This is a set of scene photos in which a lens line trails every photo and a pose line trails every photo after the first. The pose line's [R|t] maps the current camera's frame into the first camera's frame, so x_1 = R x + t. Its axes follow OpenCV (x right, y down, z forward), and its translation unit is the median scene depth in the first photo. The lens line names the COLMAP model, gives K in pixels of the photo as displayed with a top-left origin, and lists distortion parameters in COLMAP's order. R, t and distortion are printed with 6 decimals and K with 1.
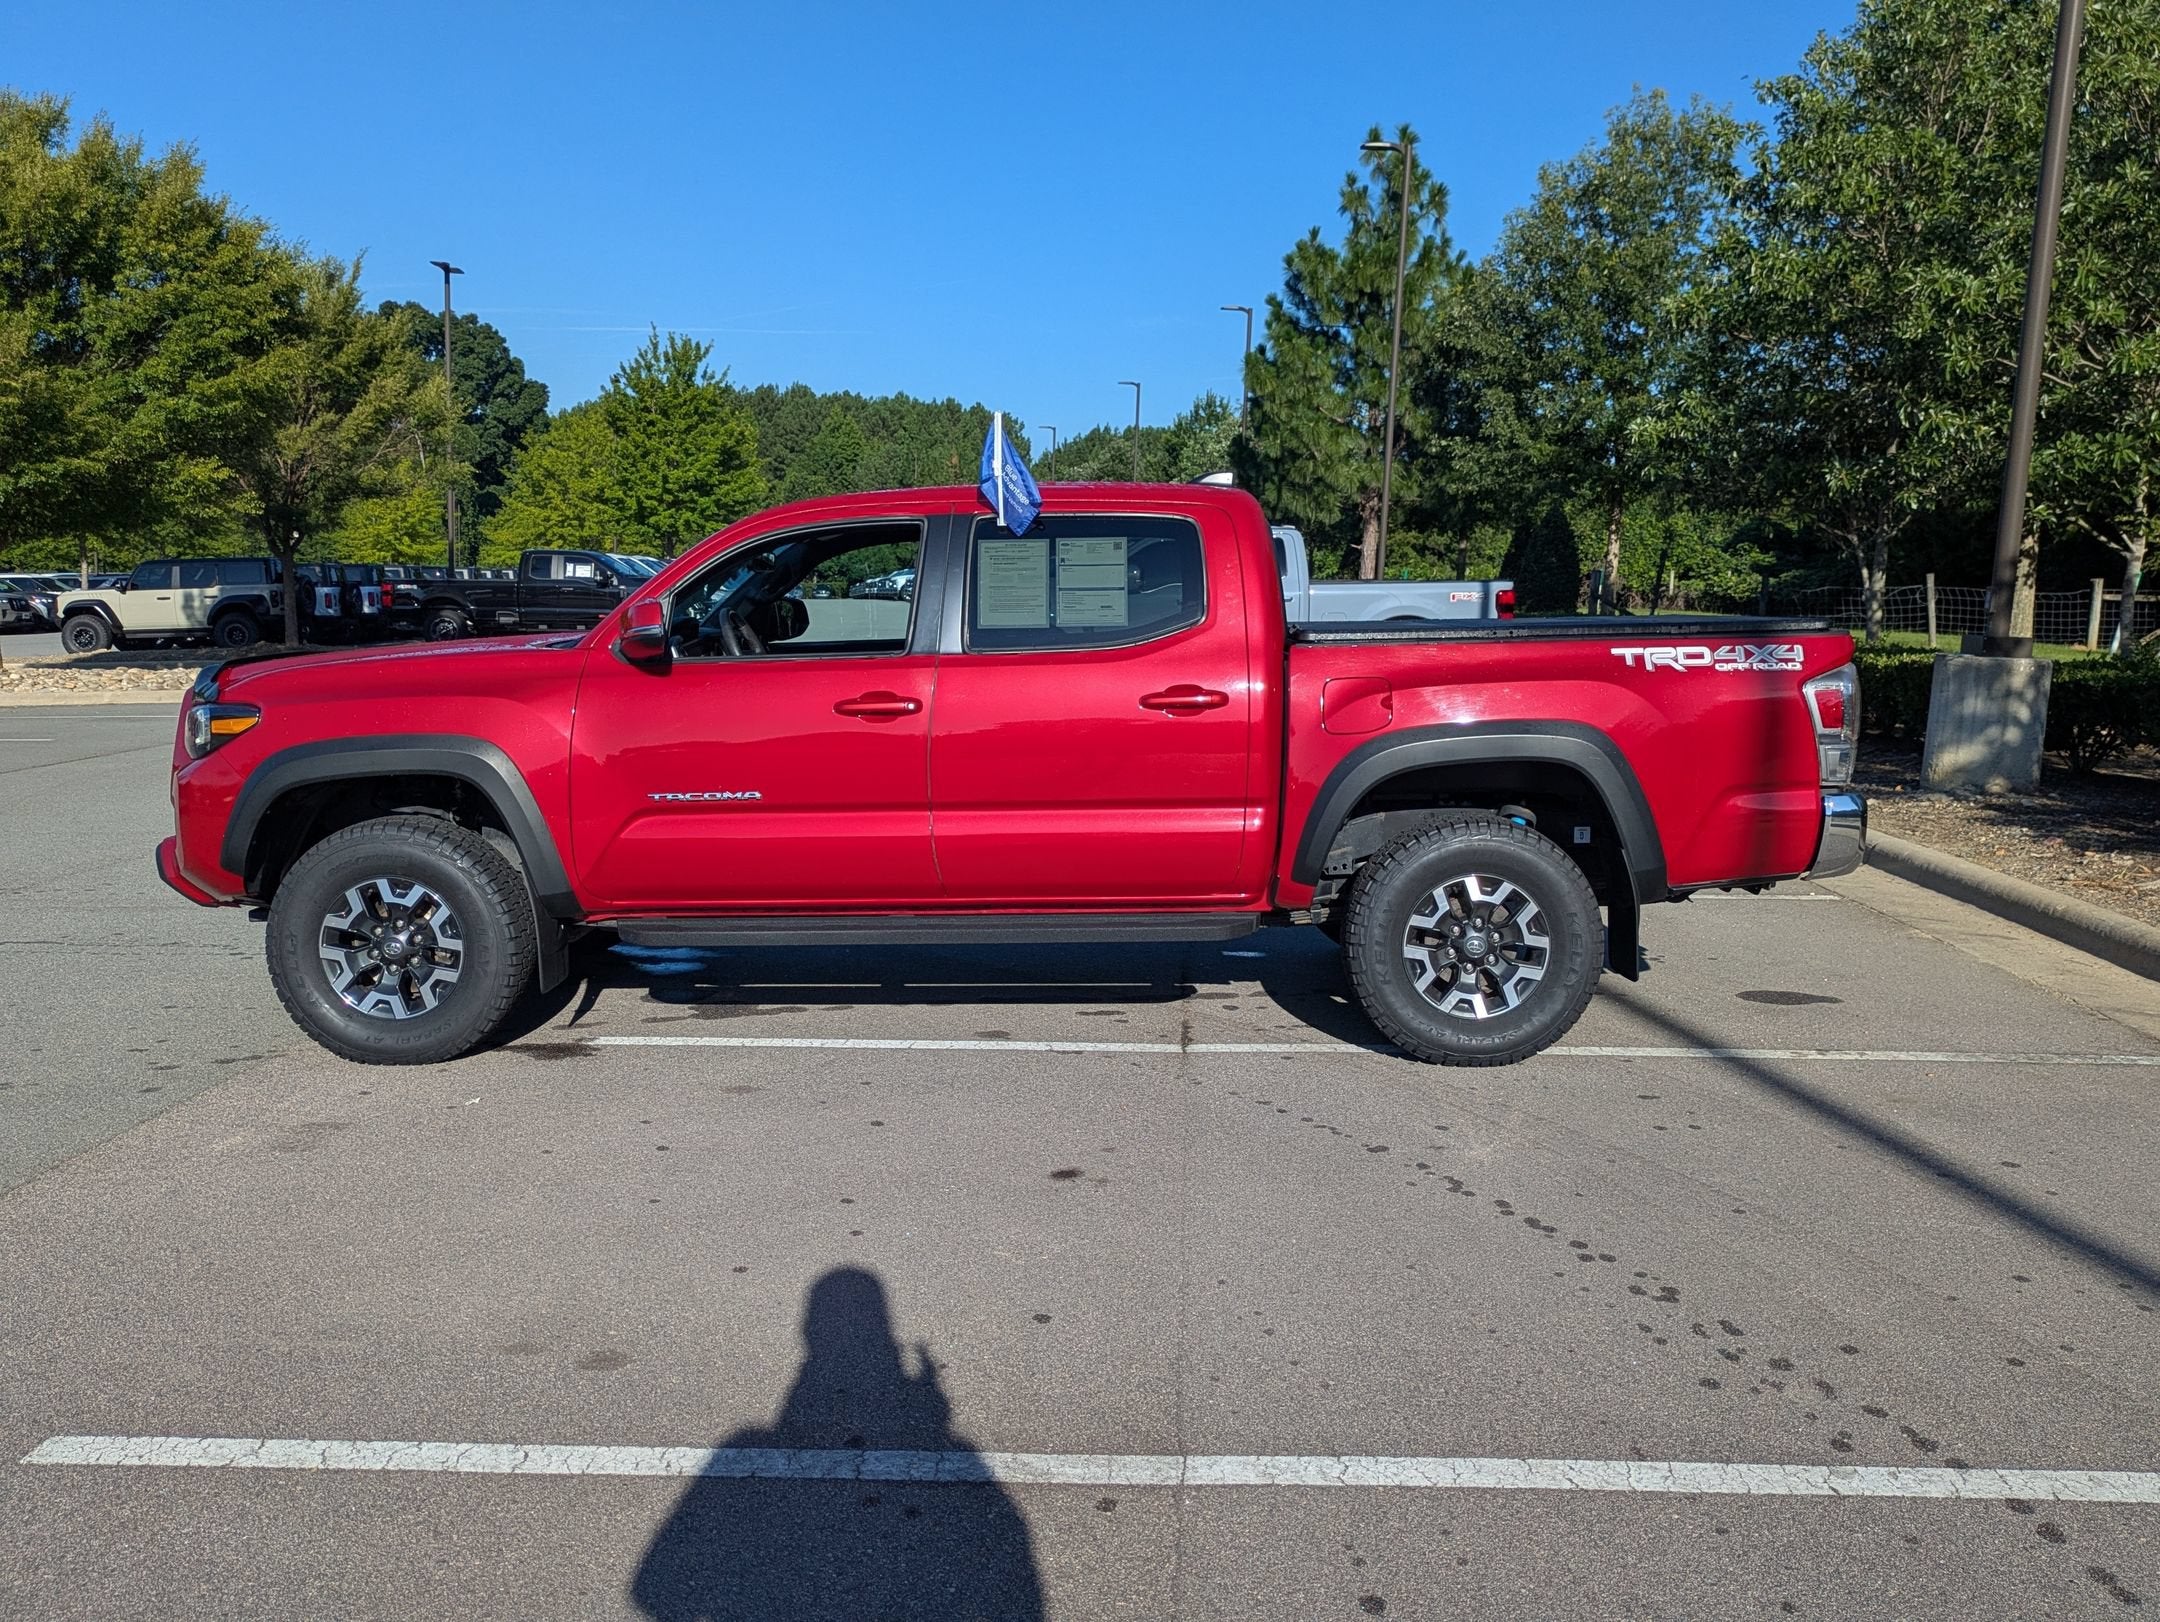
lens RADIAL K [[1800.7, 0, 1089.7], [0, 1800.7, 772.1], [0, 0, 1]] dist [0.030318, -0.013253]
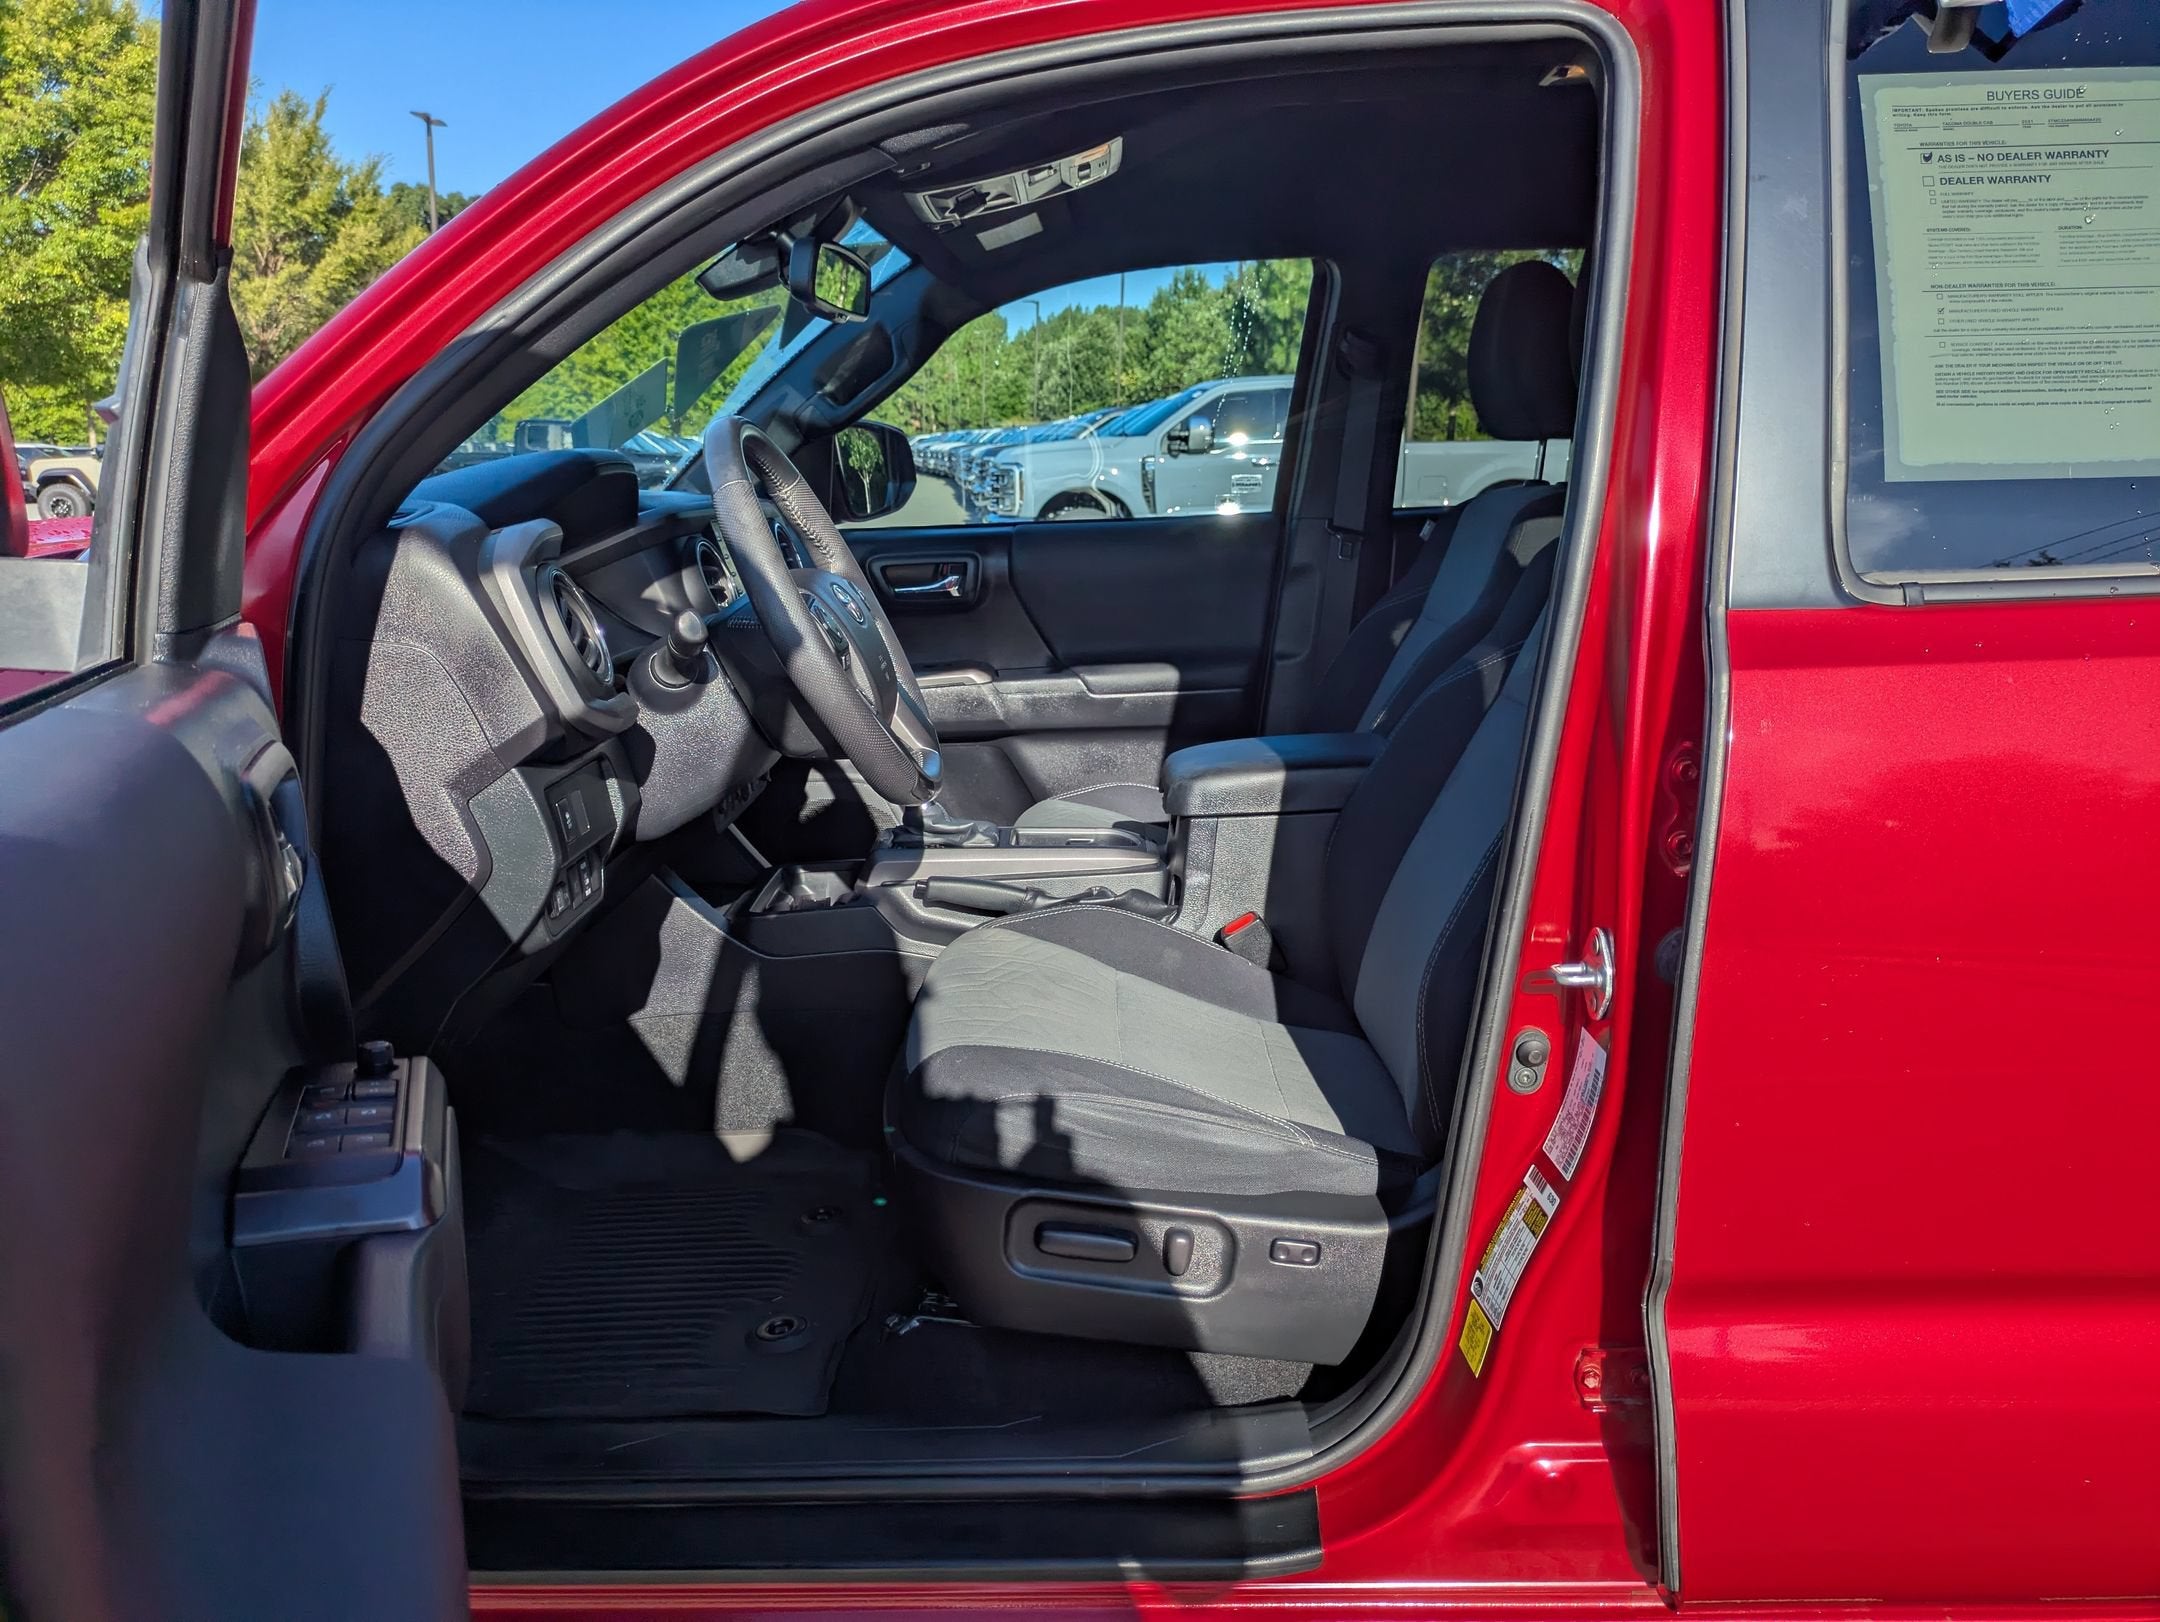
lens RADIAL K [[1581.4, 0, 1080.0], [0, 1581.4, 811.0], [0, 0, 1]] dist [0.033940, -0.011853]
pose [[0.999880, -0.007144, 0.013716, -0.038386], [0.005507, 0.993247, 0.115888, -0.014988], [-0.014451, -0.115799, 0.993168, 0.190813]]
